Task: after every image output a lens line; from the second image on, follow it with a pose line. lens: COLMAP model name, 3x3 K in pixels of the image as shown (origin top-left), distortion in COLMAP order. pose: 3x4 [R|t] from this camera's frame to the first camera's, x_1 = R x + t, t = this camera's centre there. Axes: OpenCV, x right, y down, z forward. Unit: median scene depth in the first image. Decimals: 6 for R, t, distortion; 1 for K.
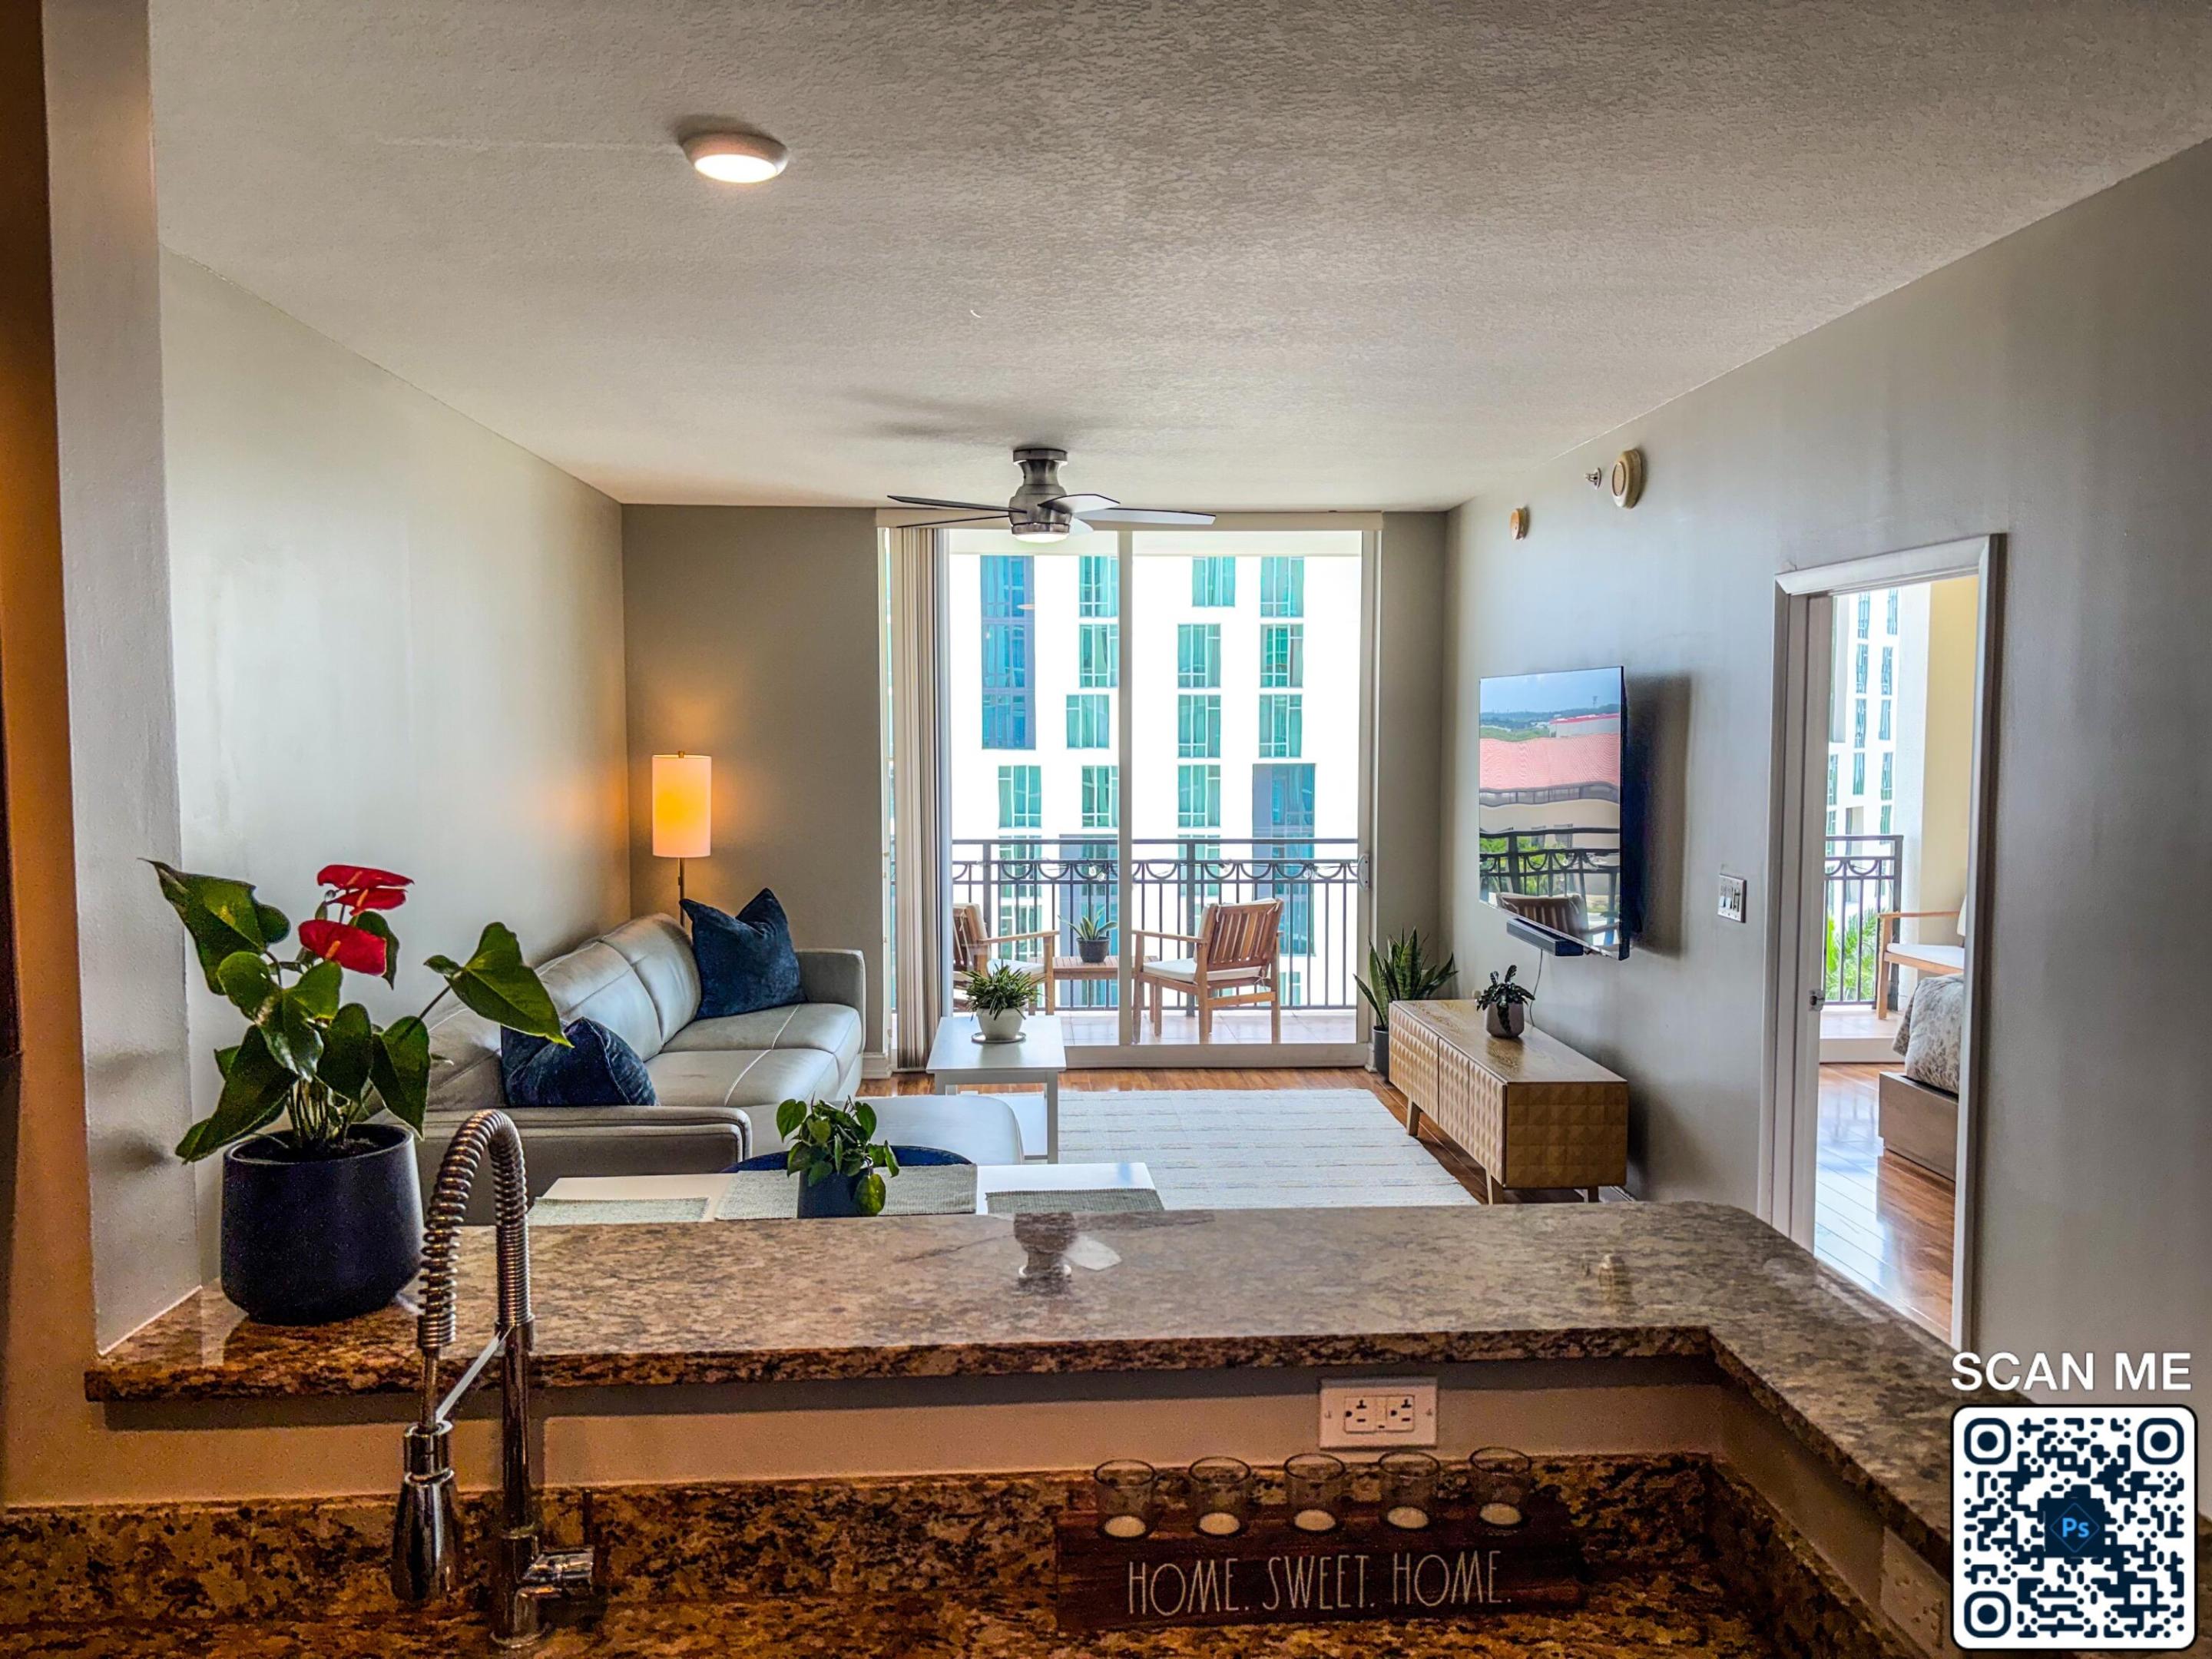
lens RADIAL K [[1664.1, 0, 1116.9], [0, 1664.1, 840.5], [0, 0, 1]] dist [0.046398, -0.044494]
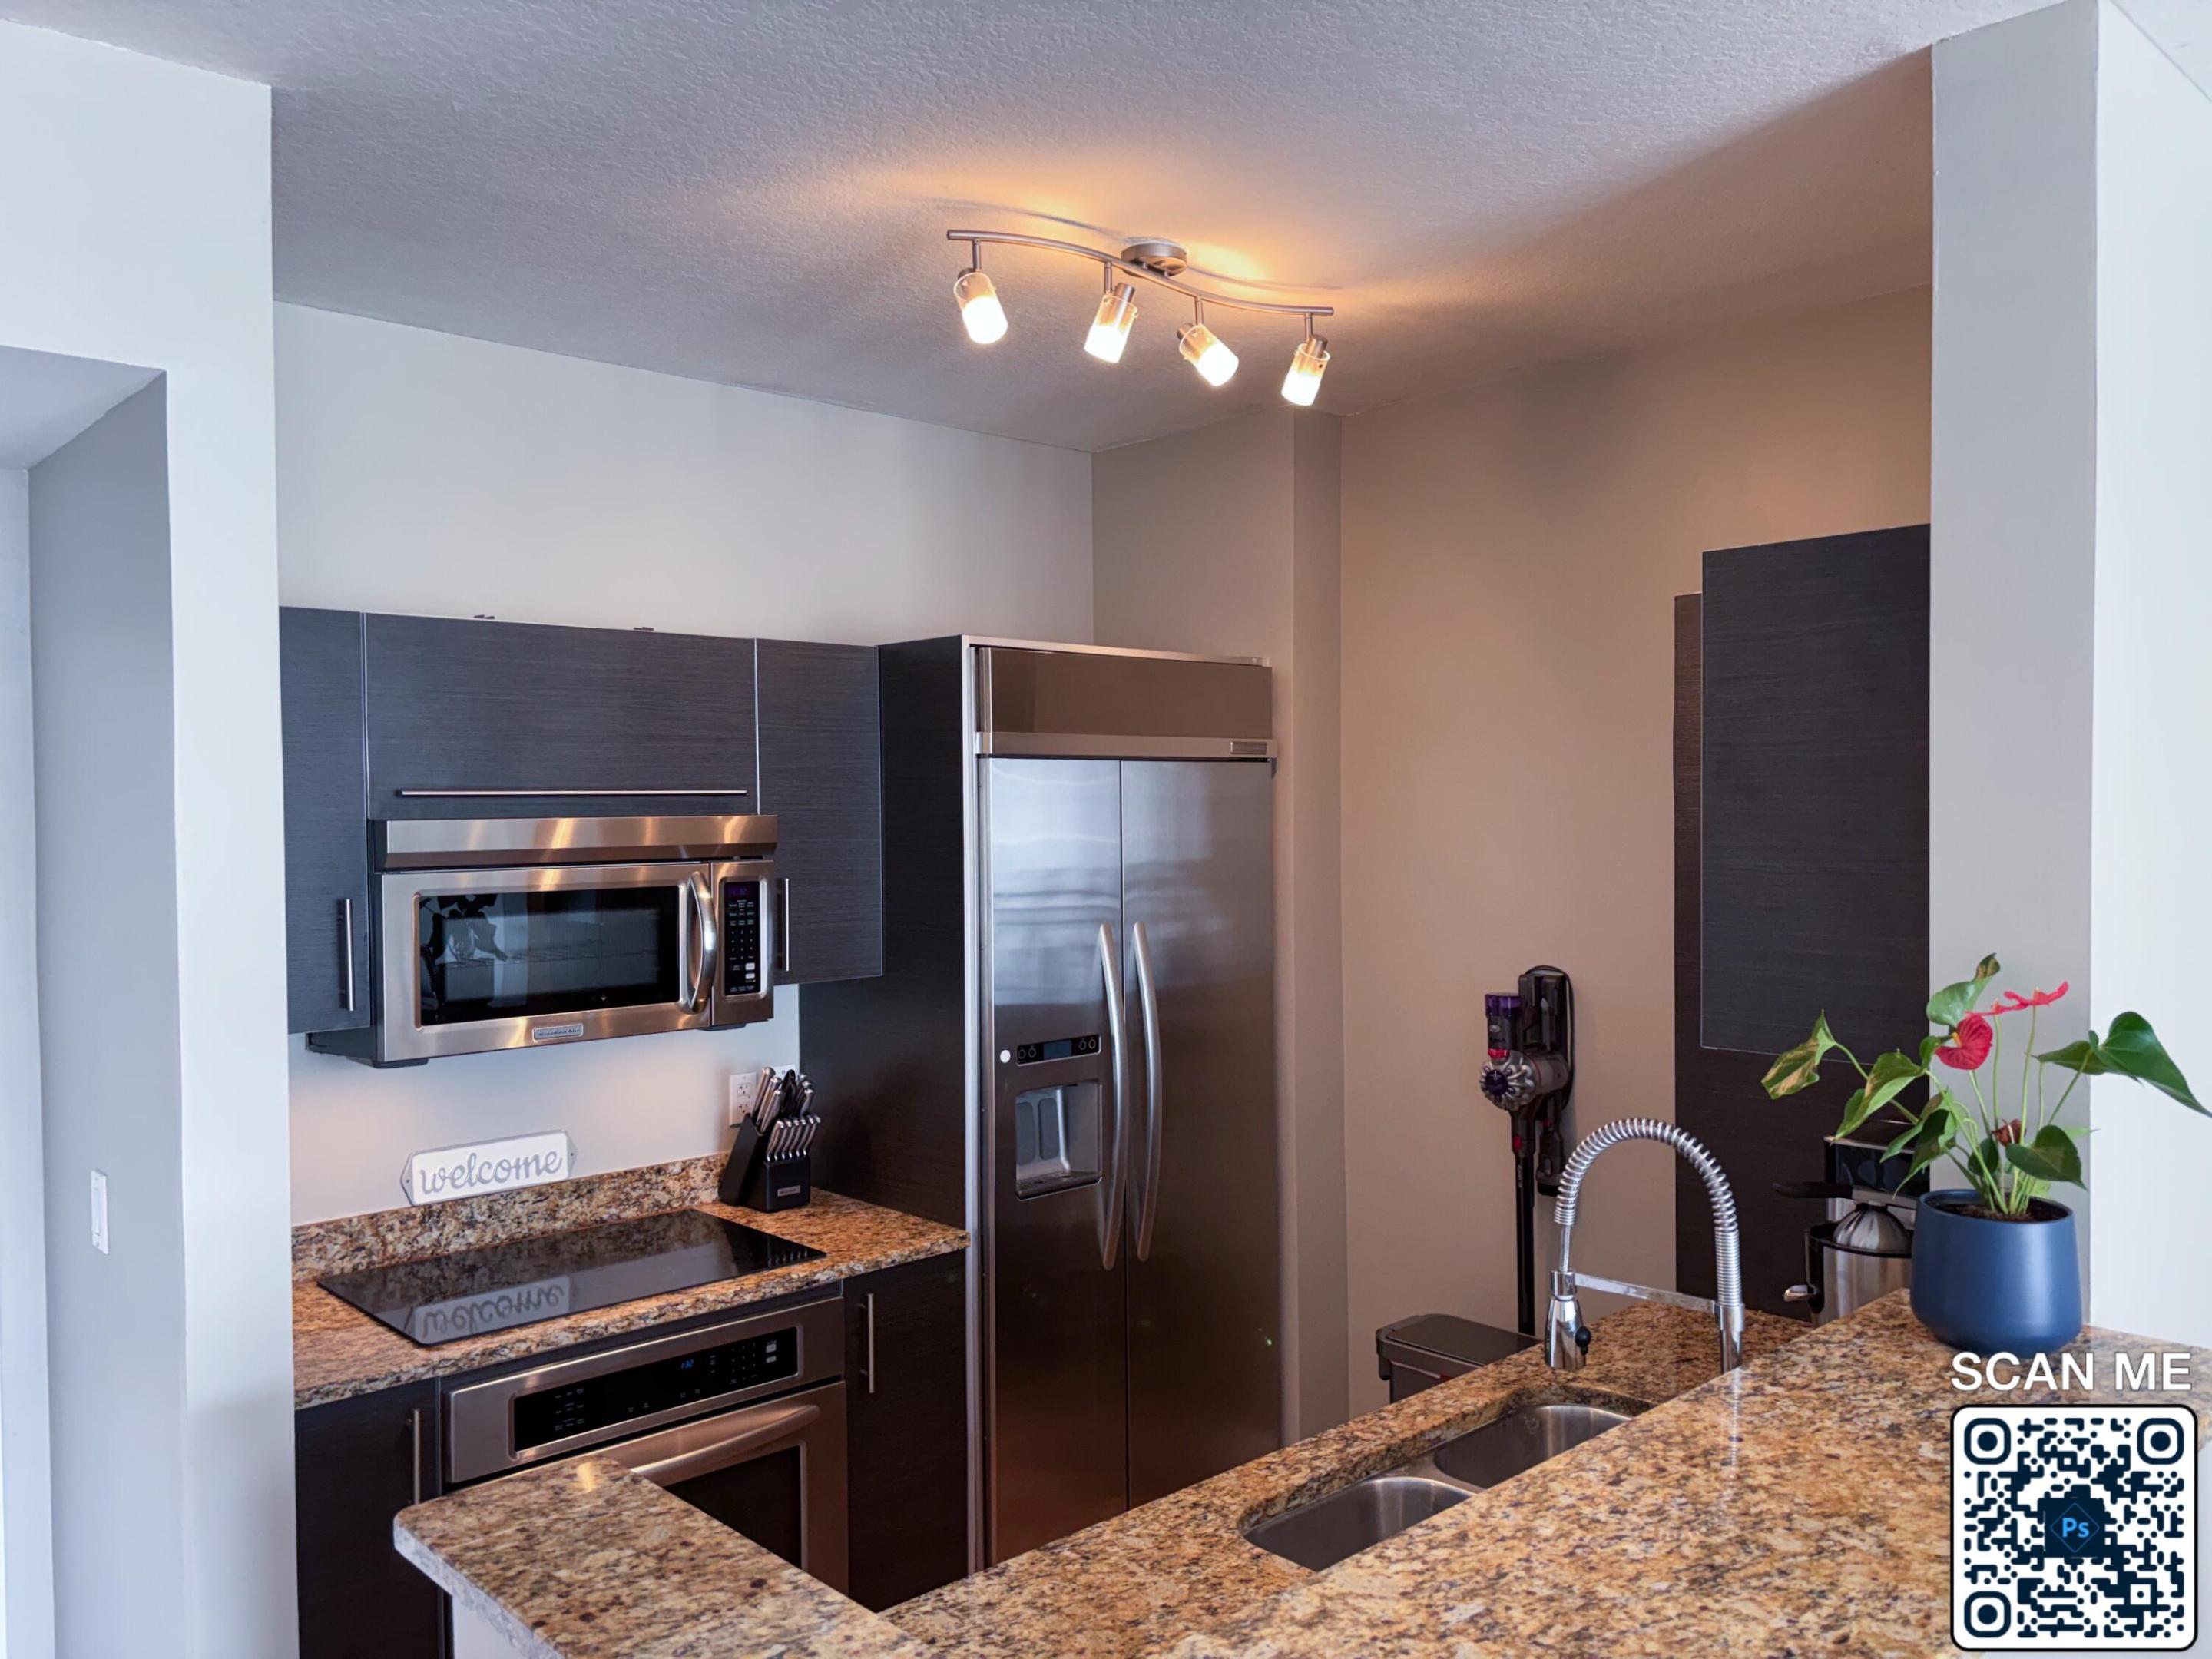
lens RADIAL K [[1664.1, 0, 1123.6], [0, 1664.1, 842.8], [0, 0, 1]] dist [0.046398, -0.044494]
pose [[-0.768421, 0.019236, -0.639656, 0.778935], [-0.039621, 0.996200, 0.077555, -0.148252], [0.638717, 0.084939, -0.764739, 1.533381]]
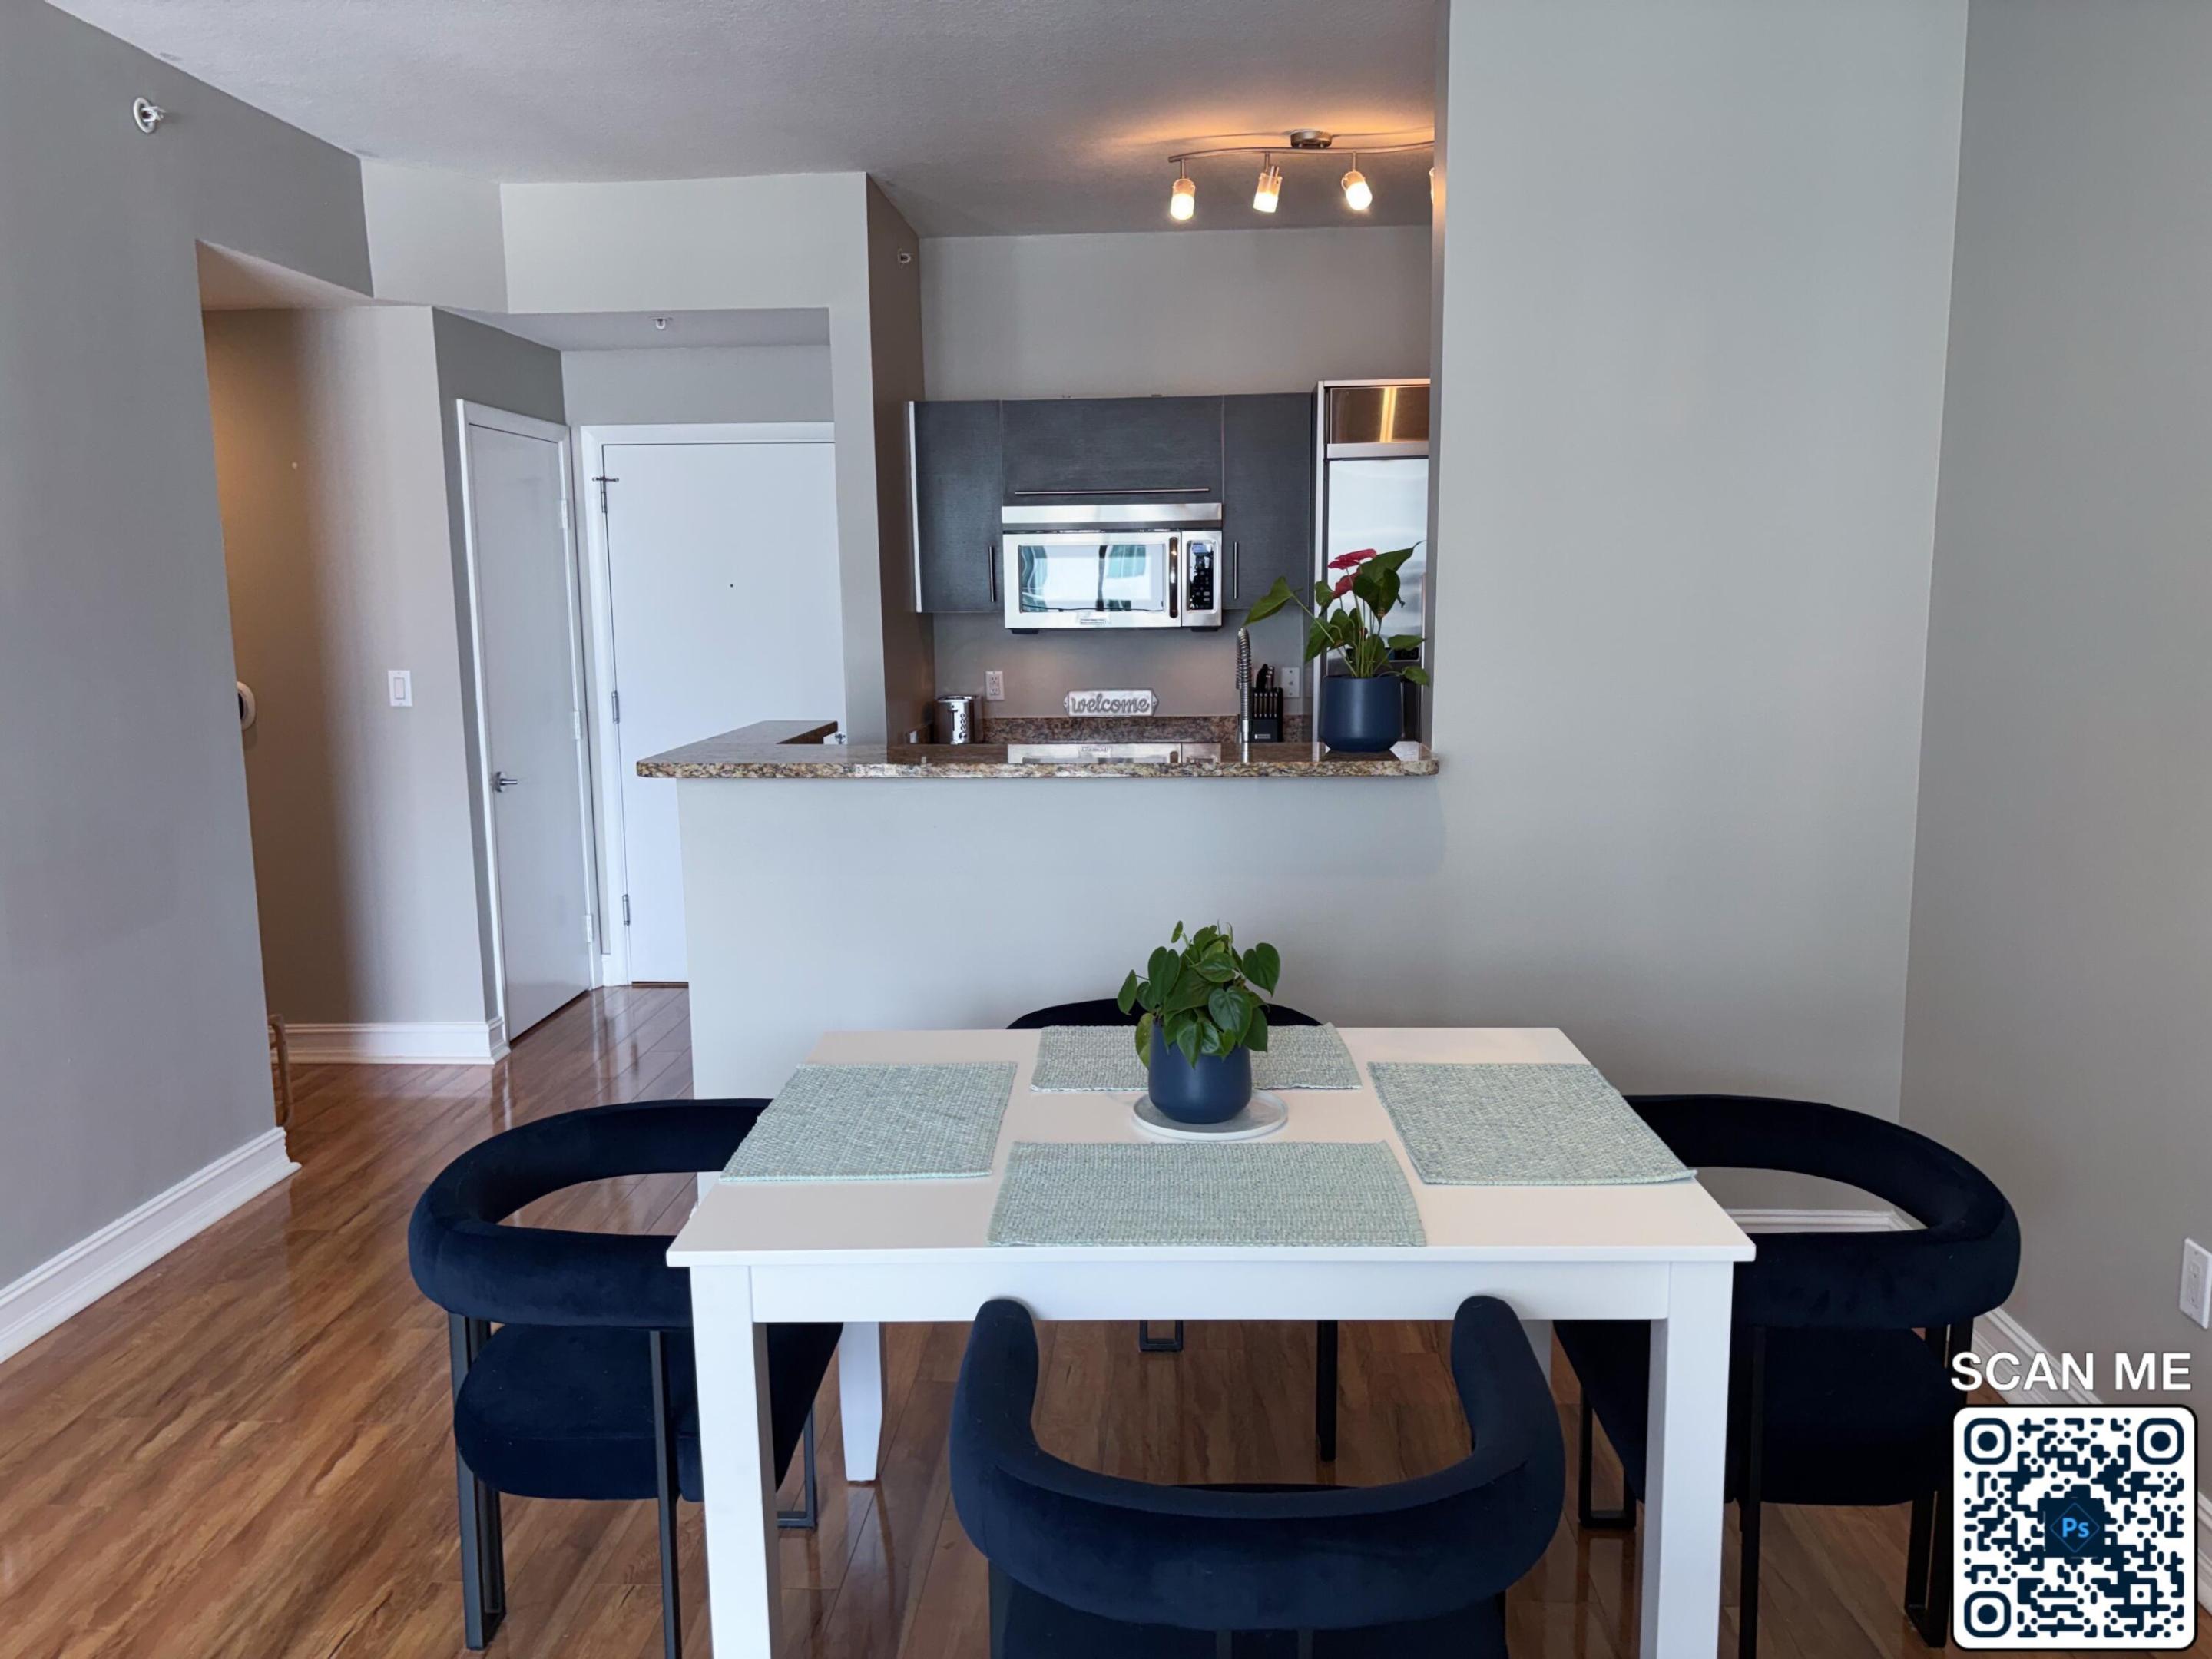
lens RADIAL K [[1664.1, 0, 1119.1], [0, 1664.1, 873.4], [0, 0, 1]] dist [0.046398, -0.044494]
pose [[-0.994116, -0.006921, 0.108096, -0.407053], [0.019834, 0.969452, 0.244477, -0.112590], [-0.106486, 0.245182, -0.963611, 3.318447]]
